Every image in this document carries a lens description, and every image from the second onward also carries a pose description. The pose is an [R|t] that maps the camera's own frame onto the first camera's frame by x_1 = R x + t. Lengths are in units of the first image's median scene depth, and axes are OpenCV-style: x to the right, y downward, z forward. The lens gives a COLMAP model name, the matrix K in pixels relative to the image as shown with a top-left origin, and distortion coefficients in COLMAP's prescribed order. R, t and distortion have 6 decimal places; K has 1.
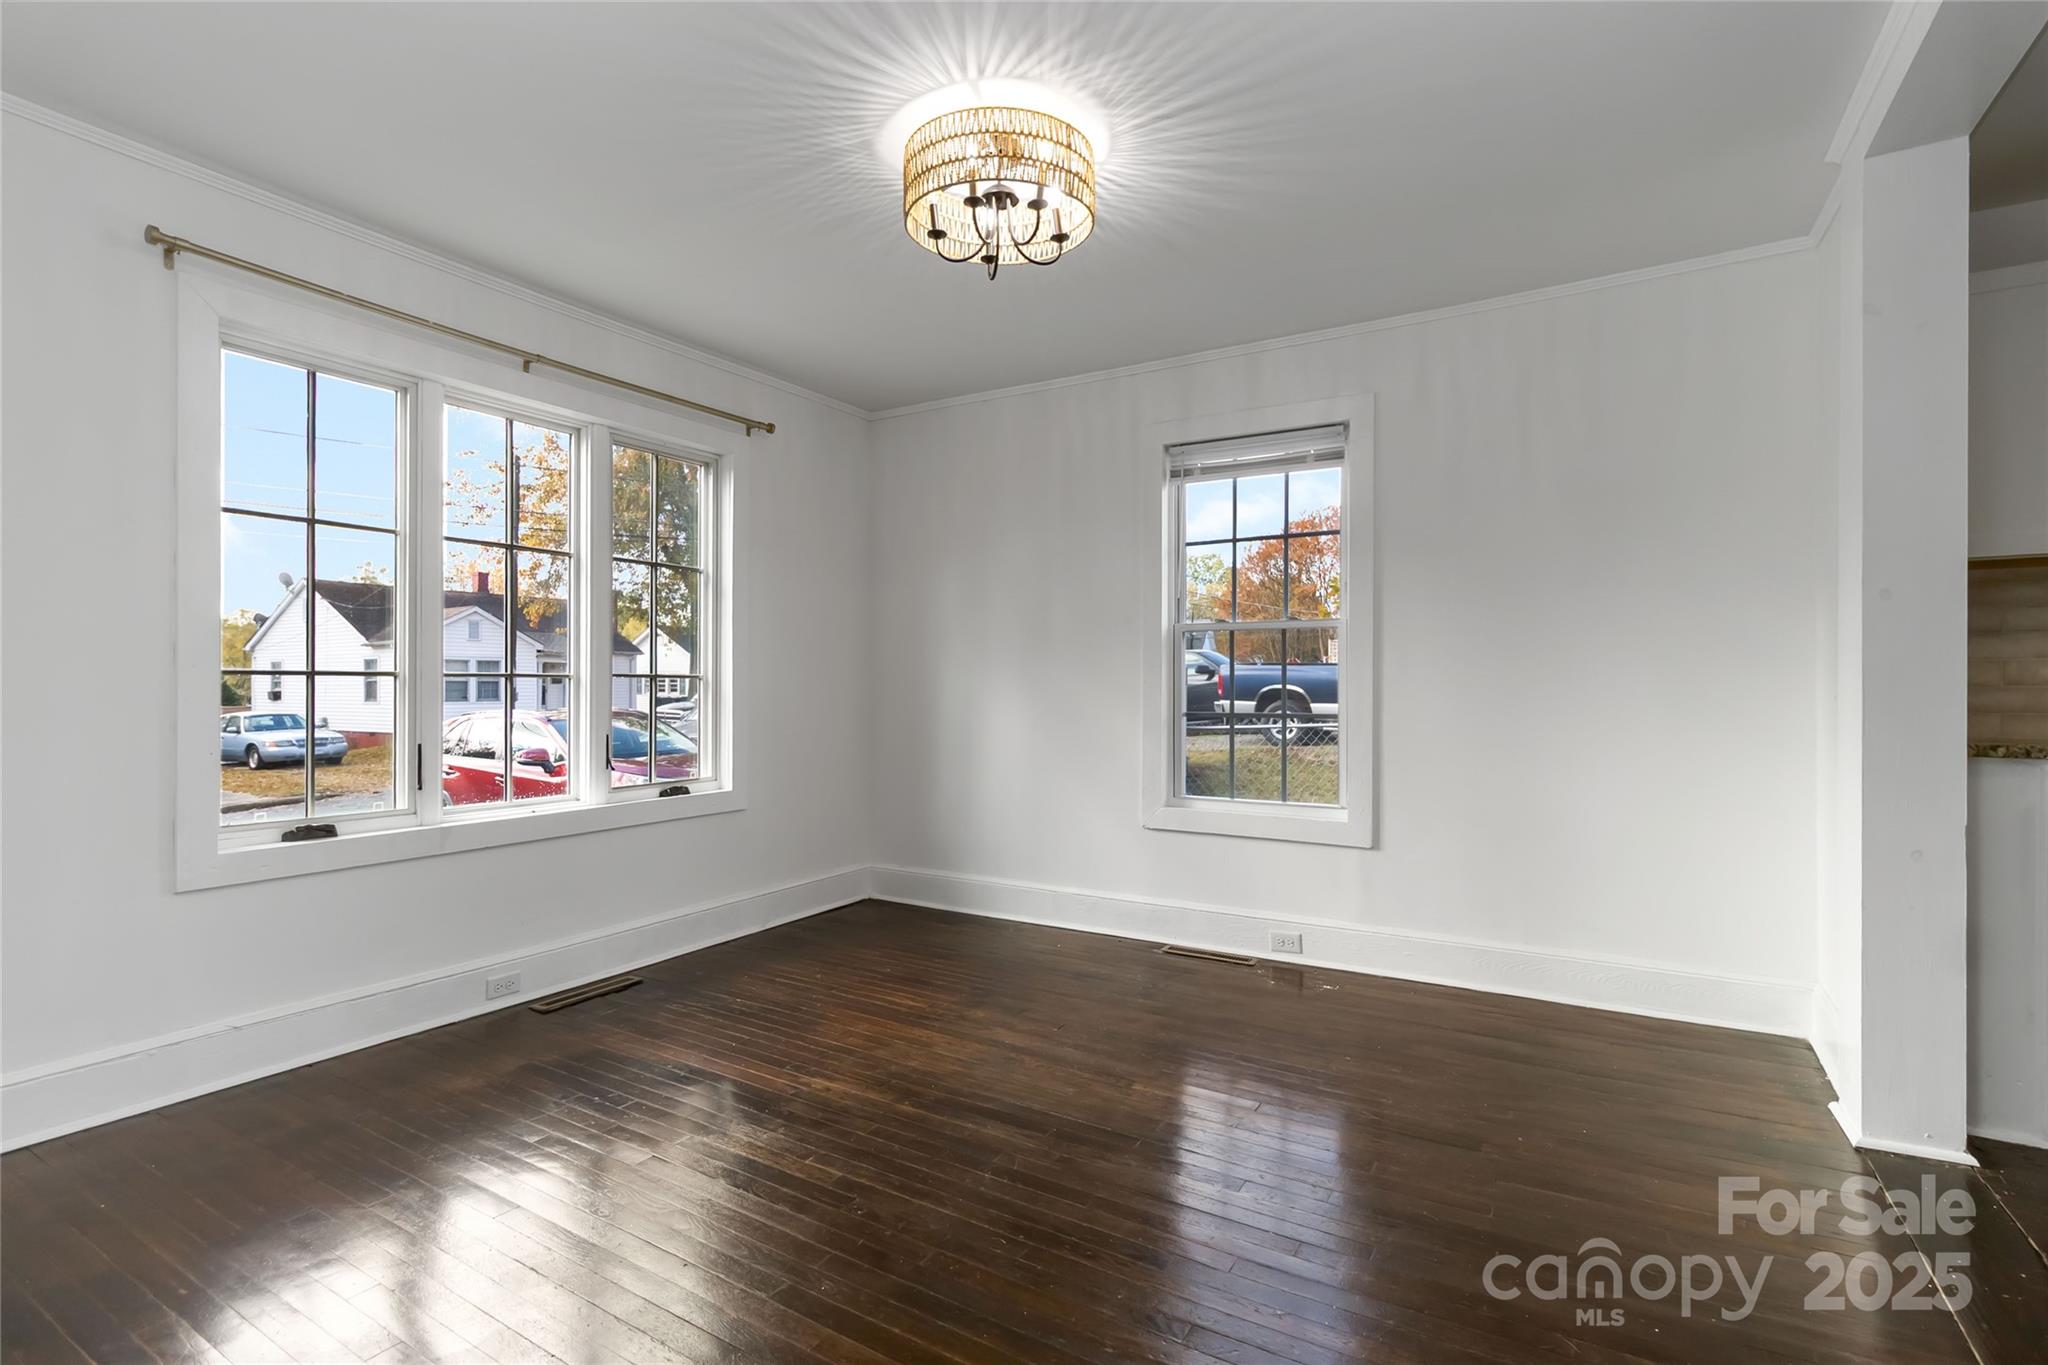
lens RADIAL K [[938.3, 0, 1024.7], [0, 938.3, 684.5], [0, 0, 1]] dist [0.002692, 0.000550]
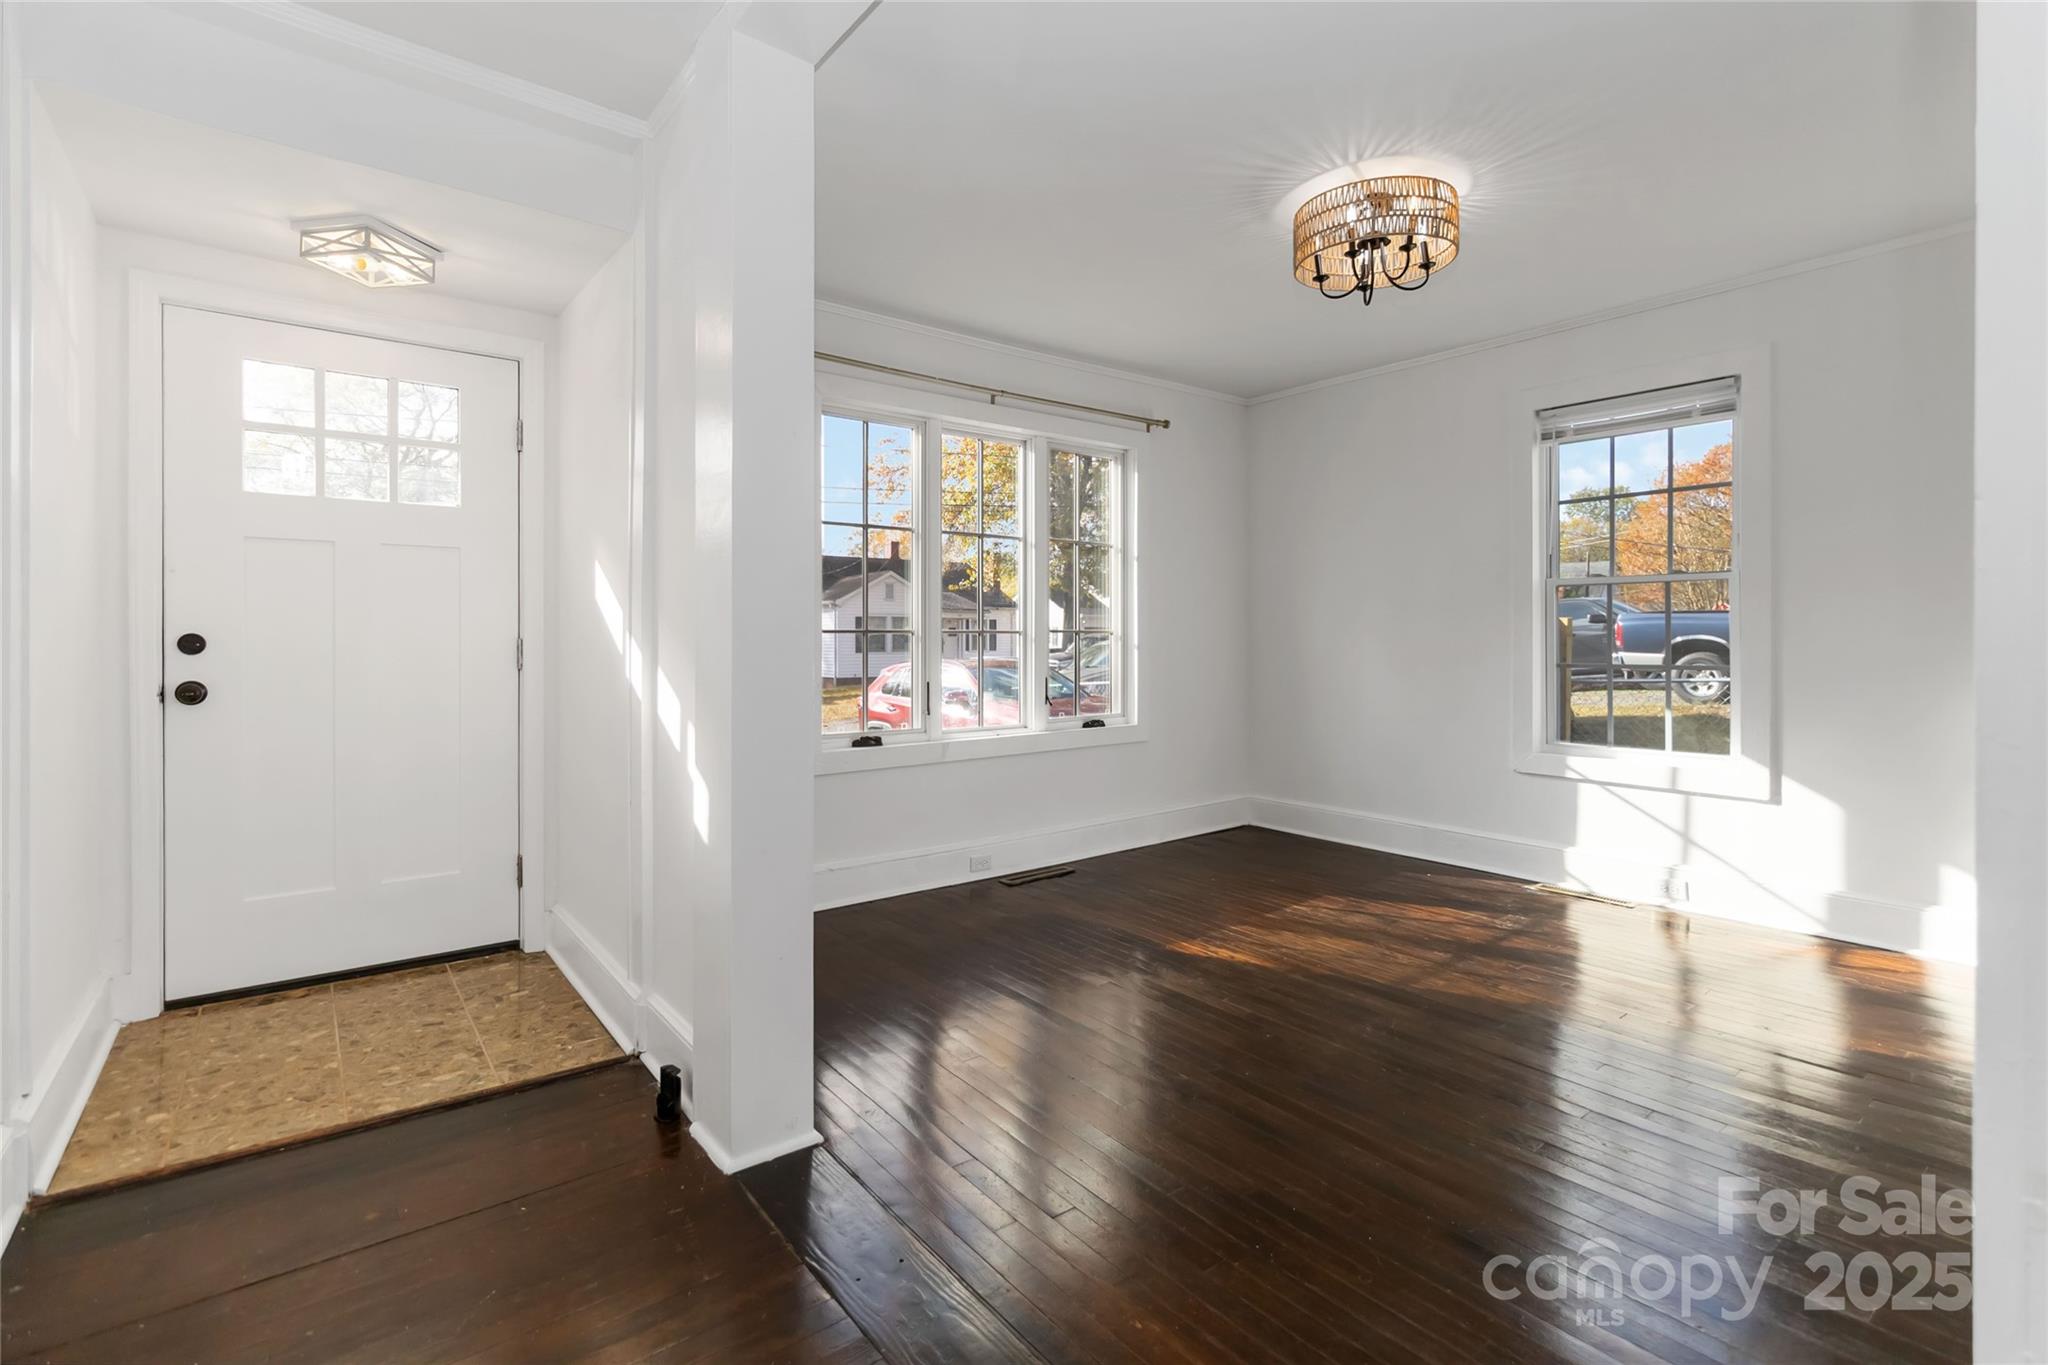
lens RADIAL K [[938.3, 0, 1034.0], [0, 938.3, 633.5], [0, 0, 1]] dist [0.002692, 0.000550]
pose [[0.935780, -0.005066, -0.352547, -0.009786], [0.004203, 0.999986, -0.003211, -0.002965], [0.352559, 0.001523, 0.935788, -0.238064]]
